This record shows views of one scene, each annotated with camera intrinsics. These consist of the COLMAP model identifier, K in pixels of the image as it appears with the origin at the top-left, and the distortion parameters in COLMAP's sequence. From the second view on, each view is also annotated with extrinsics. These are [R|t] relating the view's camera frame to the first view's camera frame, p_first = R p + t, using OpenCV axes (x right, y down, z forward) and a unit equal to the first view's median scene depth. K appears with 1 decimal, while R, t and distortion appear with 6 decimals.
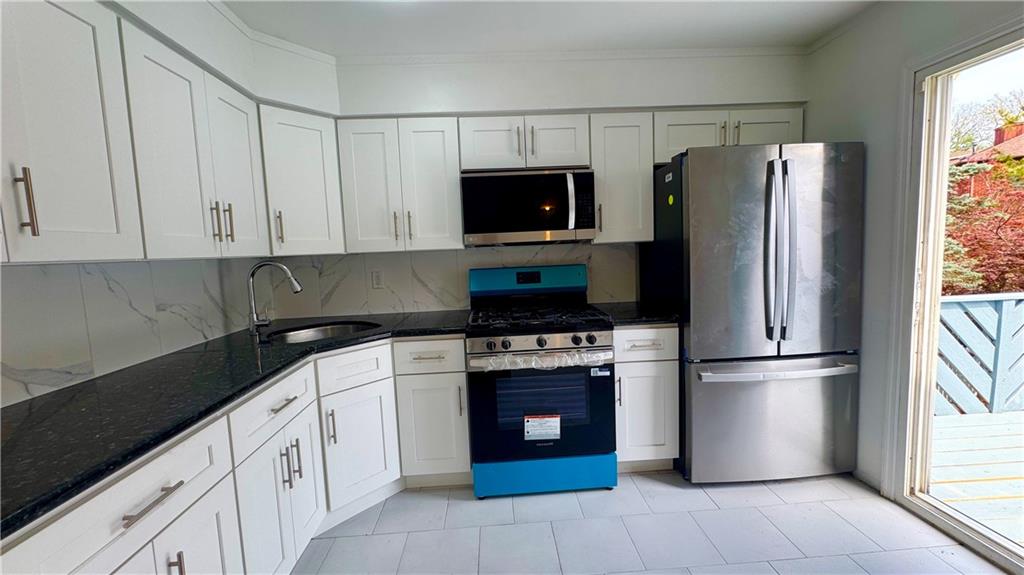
lens RADIAL K [[410.8, 0, 512.0], [0, 410.8, 287.5], [0, 0, 1]] dist [-0.001567, -0.000146]
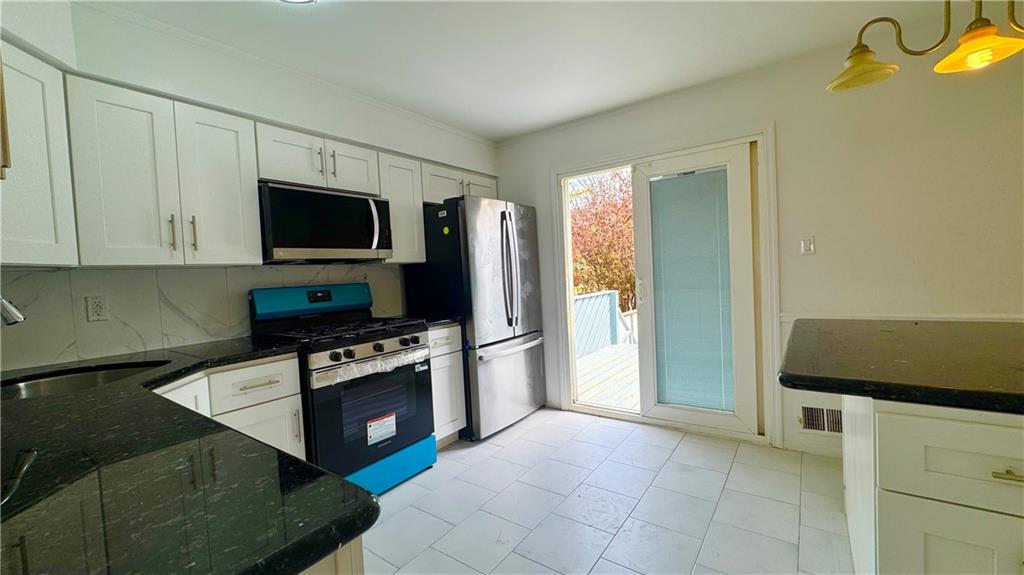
lens RADIAL K [[410.8, 0, 512.0], [0, 410.8, 287.5], [0, 0, 1]] dist [-0.001567, -0.000146]
pose [[0.628692, -0.018382, 0.777437, -0.522229], [0.096447, 0.993845, -0.054495, 0.063637], [-0.771650, 0.109242, 0.626596, 0.023972]]
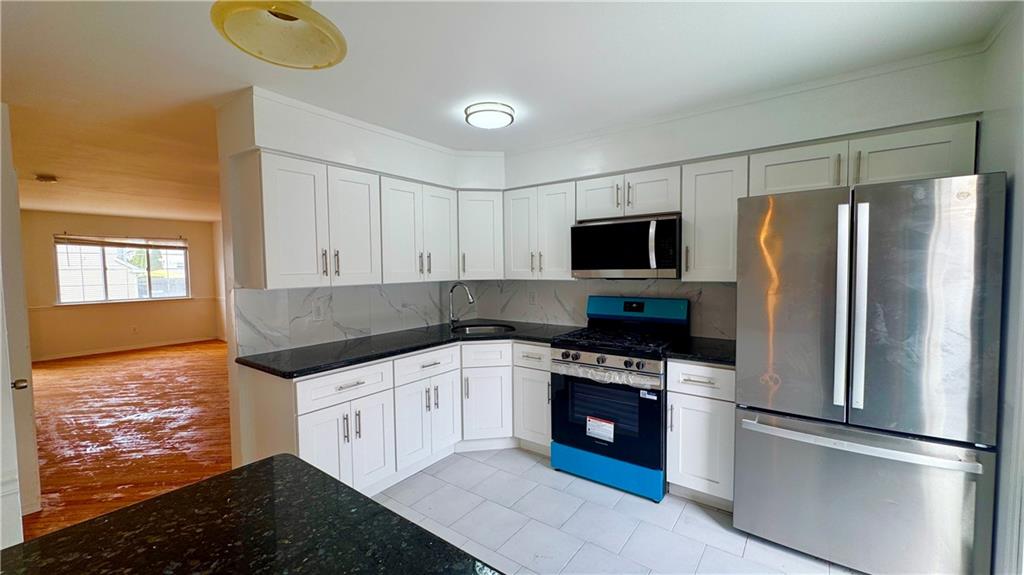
lens RADIAL K [[410.8, 0, 512.0], [0, 410.8, 287.5], [0, 0, 1]] dist [-0.001567, -0.000146]
pose [[0.768576, 0.063773, -0.636572, 0.611674], [-0.078741, 0.996884, 0.004800, -0.068361], [0.634894, 0.046435, 0.771202, -0.142108]]
